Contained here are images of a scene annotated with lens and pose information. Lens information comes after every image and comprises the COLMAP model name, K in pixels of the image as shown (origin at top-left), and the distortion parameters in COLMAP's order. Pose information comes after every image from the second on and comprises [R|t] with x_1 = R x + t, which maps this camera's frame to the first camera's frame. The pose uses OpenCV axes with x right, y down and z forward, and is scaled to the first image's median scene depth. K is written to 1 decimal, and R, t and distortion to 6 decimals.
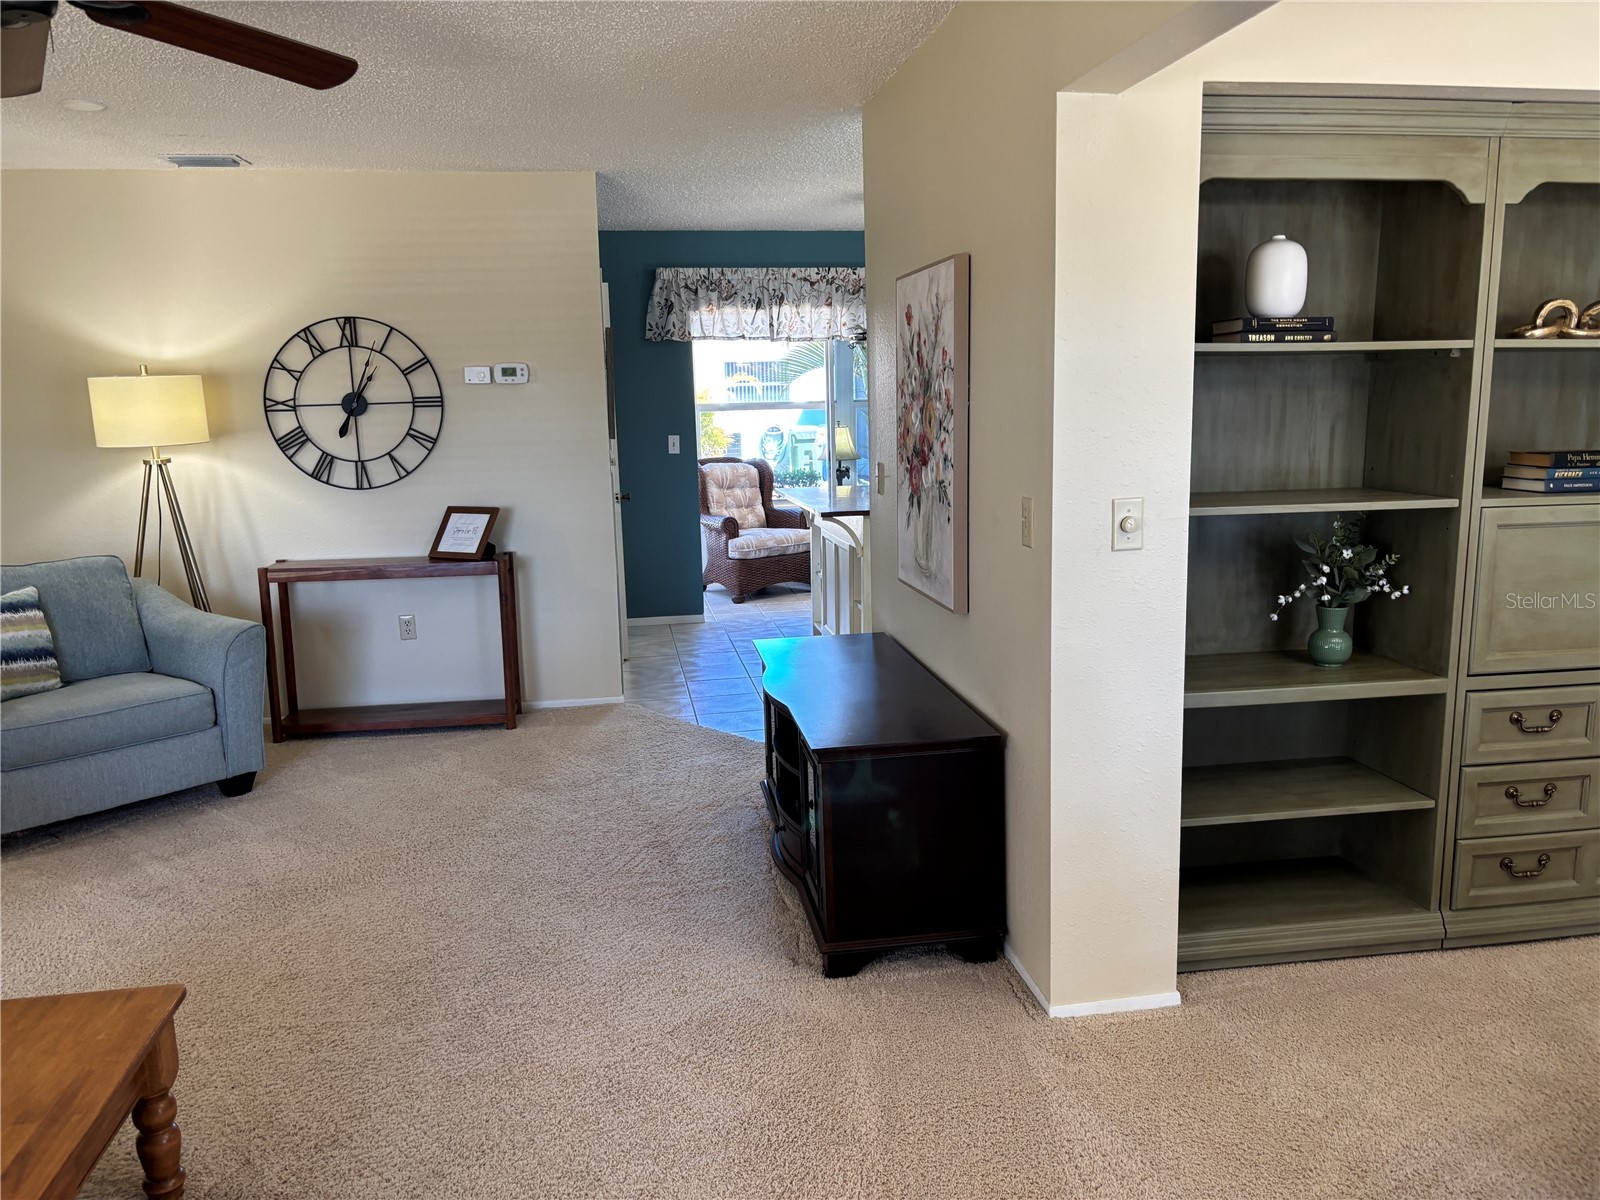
lens RADIAL K [[1206.8, 0, 800.0], [0, 1206.8, 600.0], [0, 0, 1]] dist [-0.004558, -0.014586]
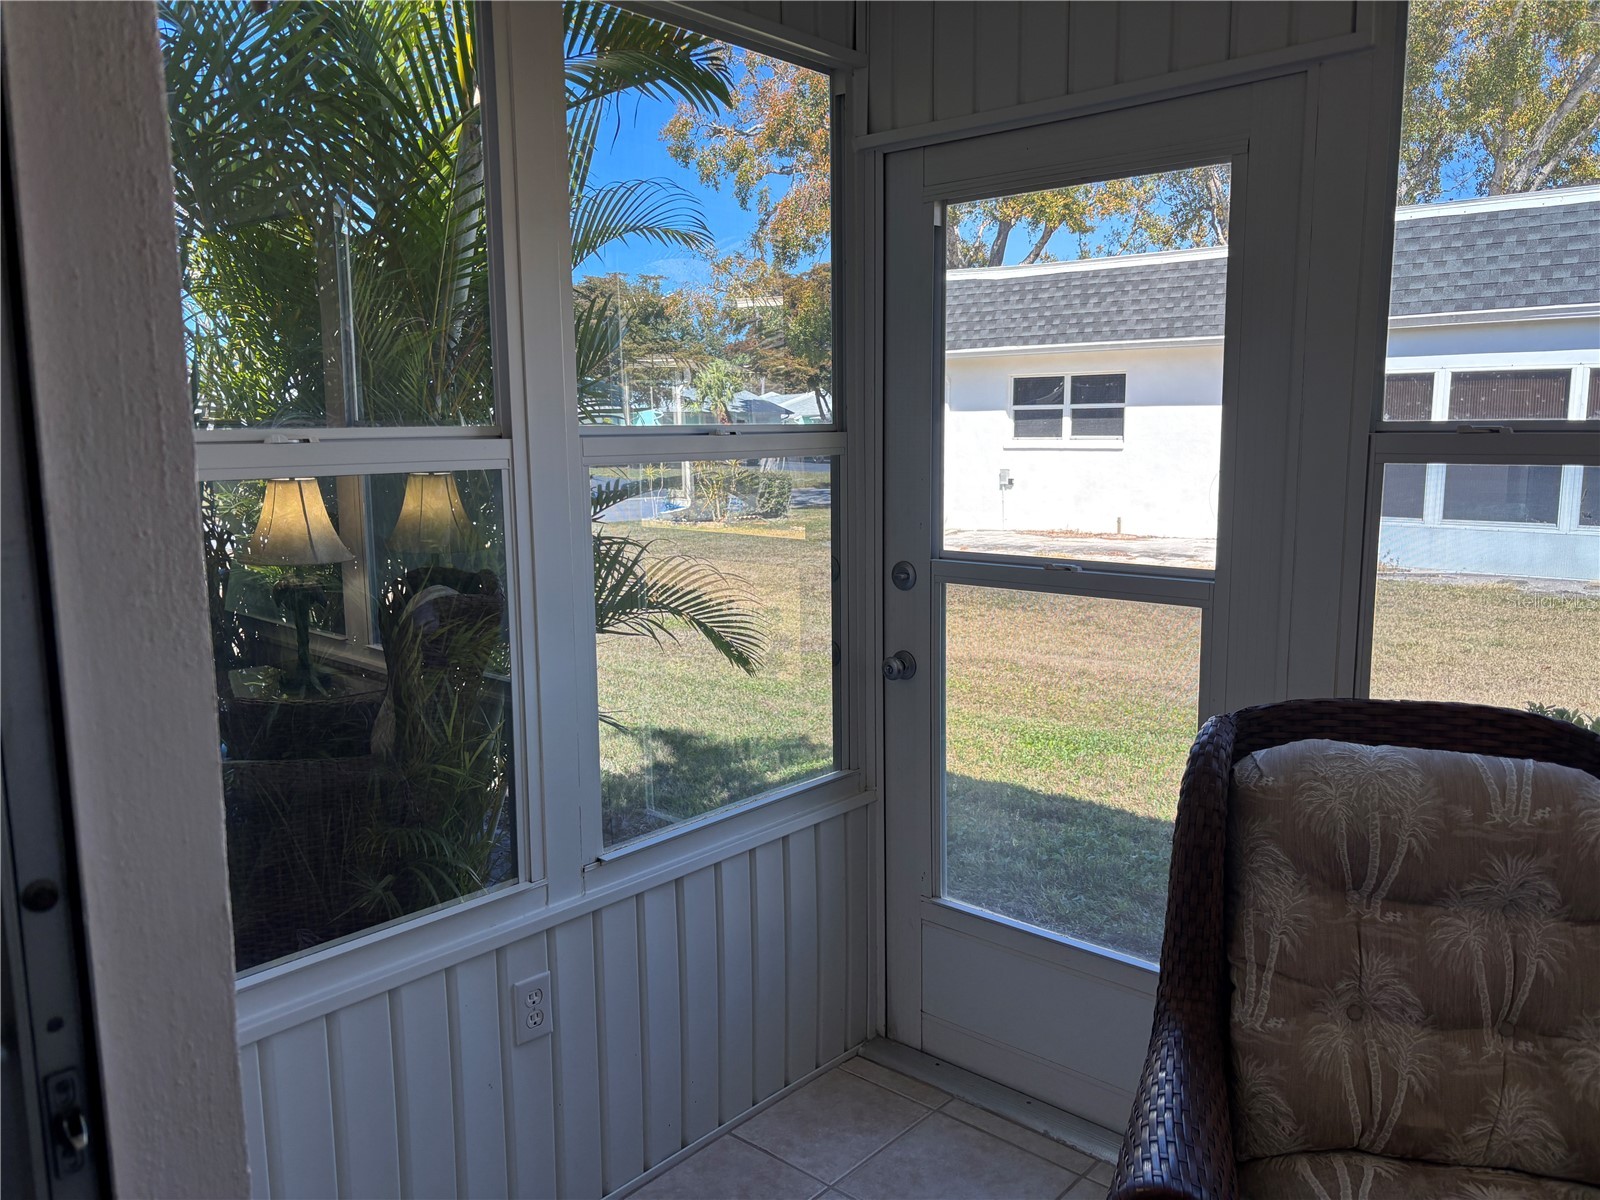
lens RADIAL K [[1206.8, 0, 800.0], [0, 1206.8, 600.0], [0, 0, 1]] dist [-0.004558, -0.014586]
pose [[0.633615, 0.125324, -0.763430, 0.013780], [-0.141528, 0.988917, 0.044877, -0.130017], [0.760593, 0.079612, 0.644330, 0.806781]]
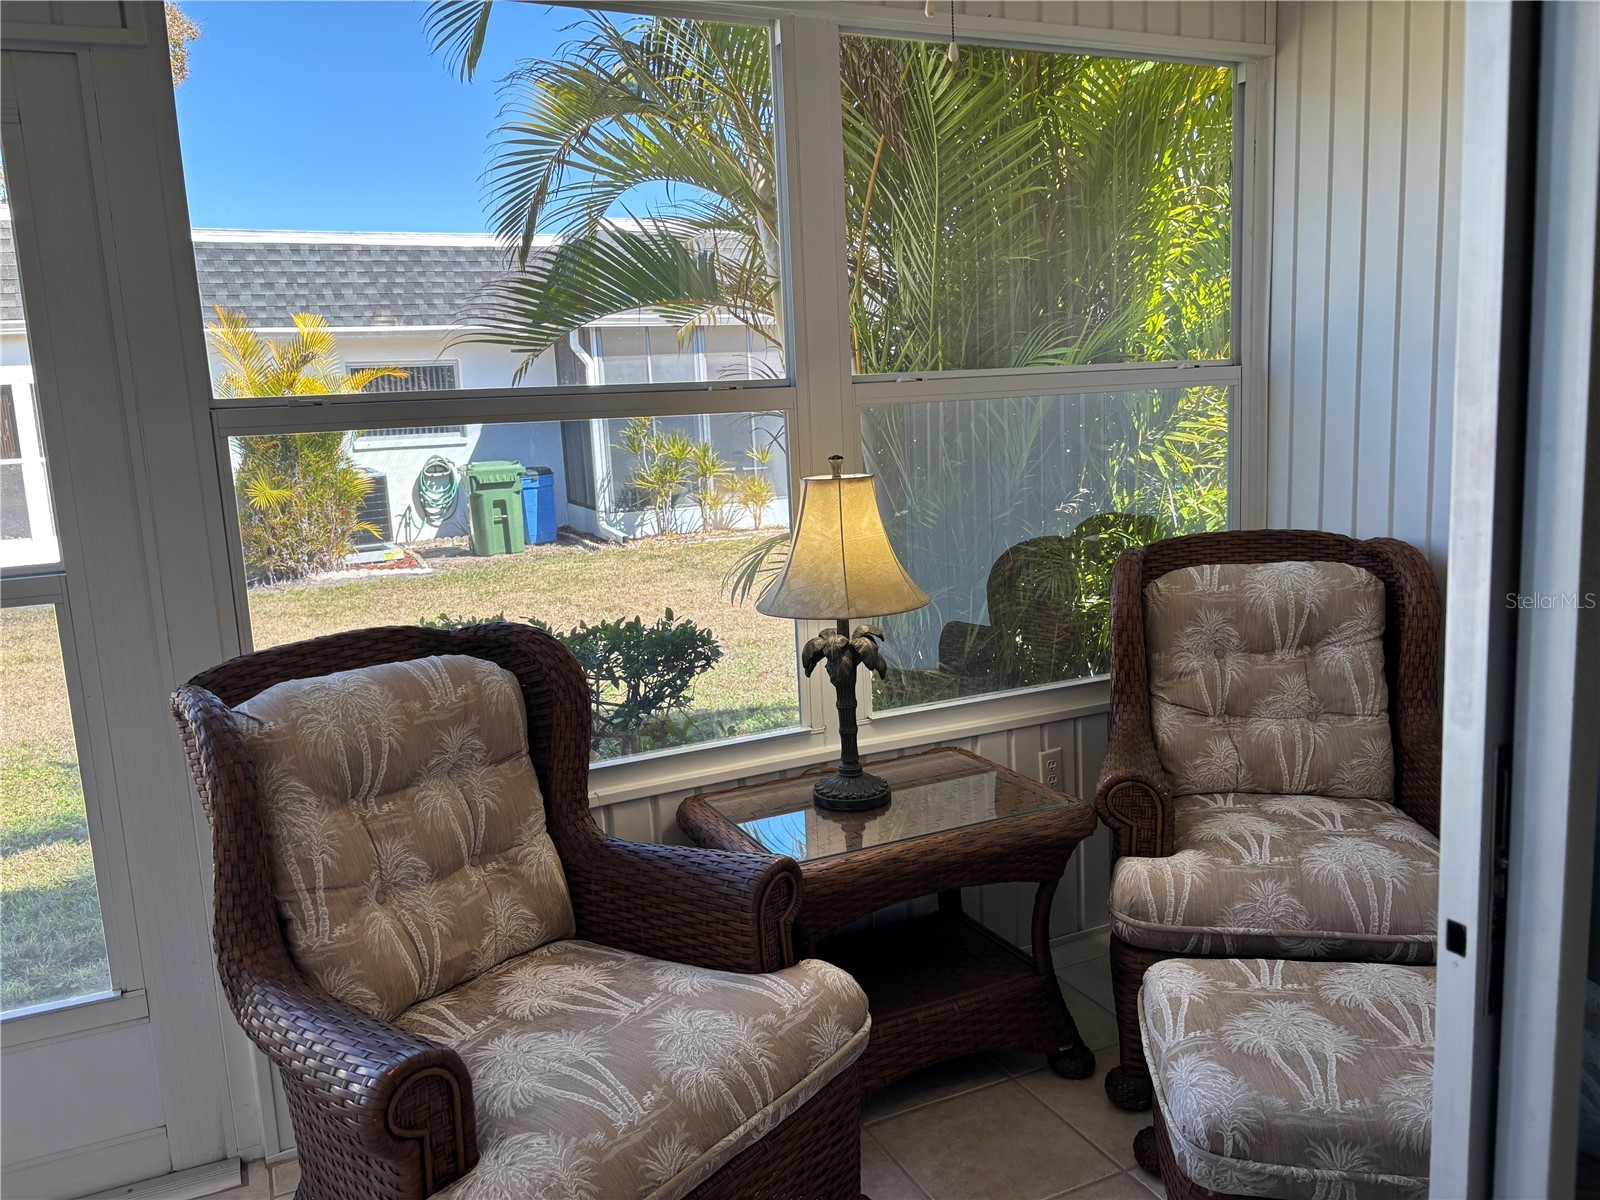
lens RADIAL K [[1206.8, 0, 800.0], [0, 1206.8, 600.0], [0, 0, 1]] dist [-0.004558, -0.014586]
pose [[0.958272, -0.072571, 0.276492, -0.045609], [0.078203, 0.996893, -0.009384, -0.117037], [-0.274952, 0.030615, 0.960970, 0.768525]]
